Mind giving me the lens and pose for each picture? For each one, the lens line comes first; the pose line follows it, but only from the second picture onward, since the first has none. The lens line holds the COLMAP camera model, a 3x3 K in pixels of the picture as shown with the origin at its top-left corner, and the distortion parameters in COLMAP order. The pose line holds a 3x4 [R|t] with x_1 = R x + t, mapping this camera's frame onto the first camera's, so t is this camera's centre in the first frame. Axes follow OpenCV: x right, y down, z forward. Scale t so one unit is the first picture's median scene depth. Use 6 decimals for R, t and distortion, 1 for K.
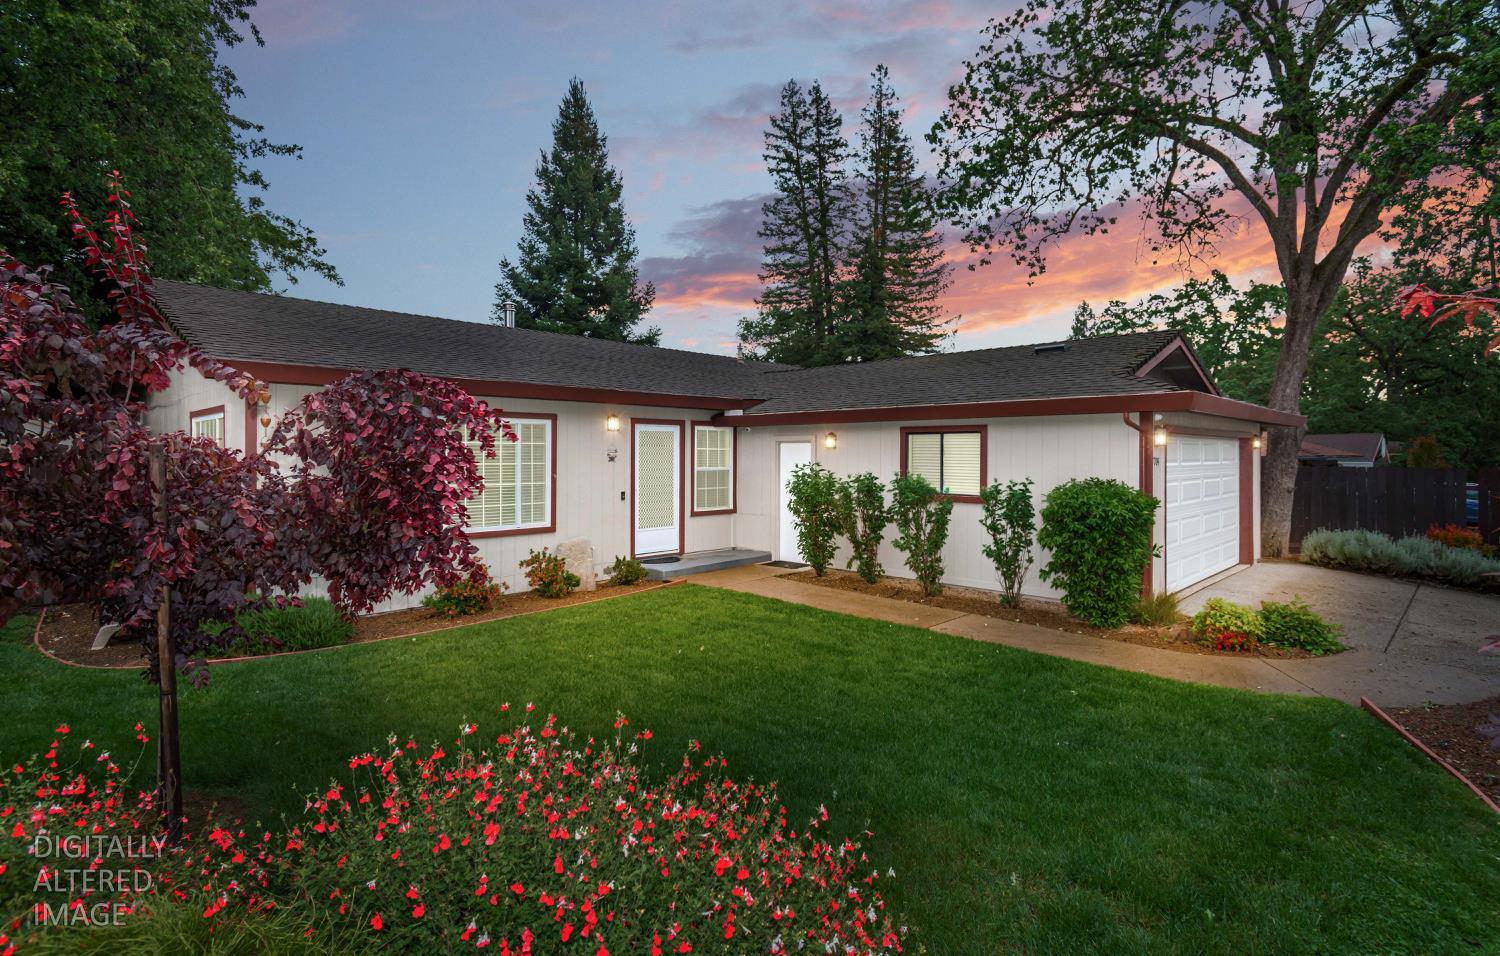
lens RADIAL K [[712.2, 0, 749.2], [0, 712.2, 470.9], [0, 0, 1]] dist [0.000421, 0.000020]
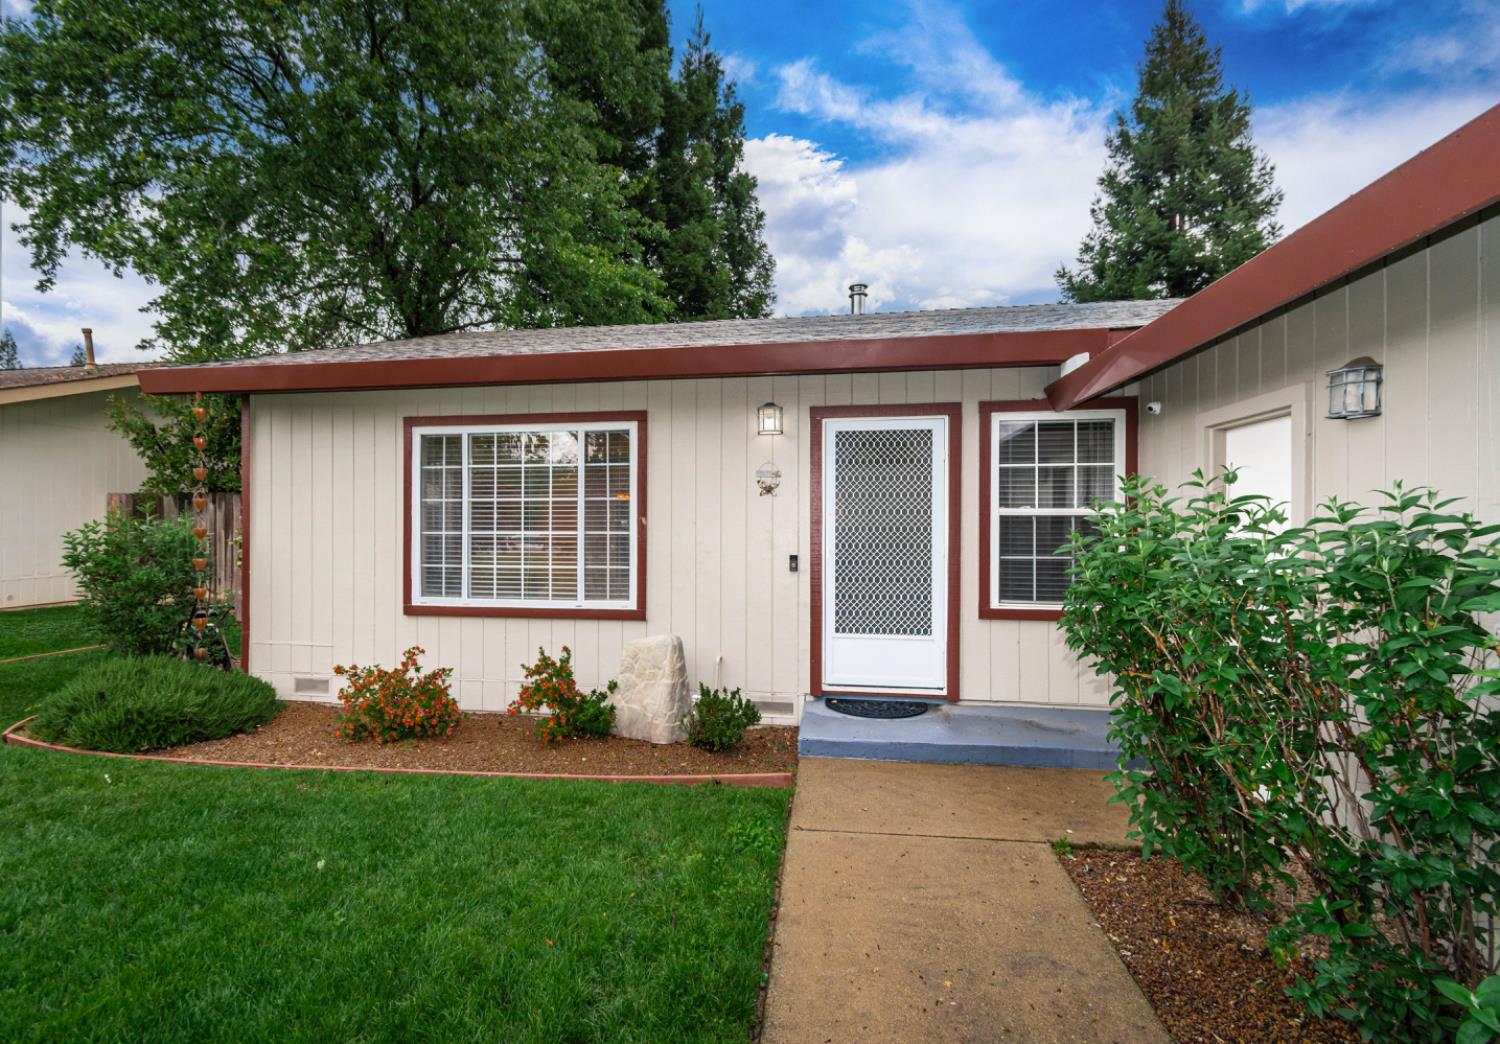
lens RADIAL K [[679.0, 0, 750.1], [0, 679.0, 520.4], [0, 0, 1]] dist [-0.000968, -0.000042]
pose [[0.582987, 0.000339, -0.812482, 0.191523], [-0.014078, 0.999854, -0.009684, 0.009747], [0.812360, 0.017084, 0.582906, 0.688427]]
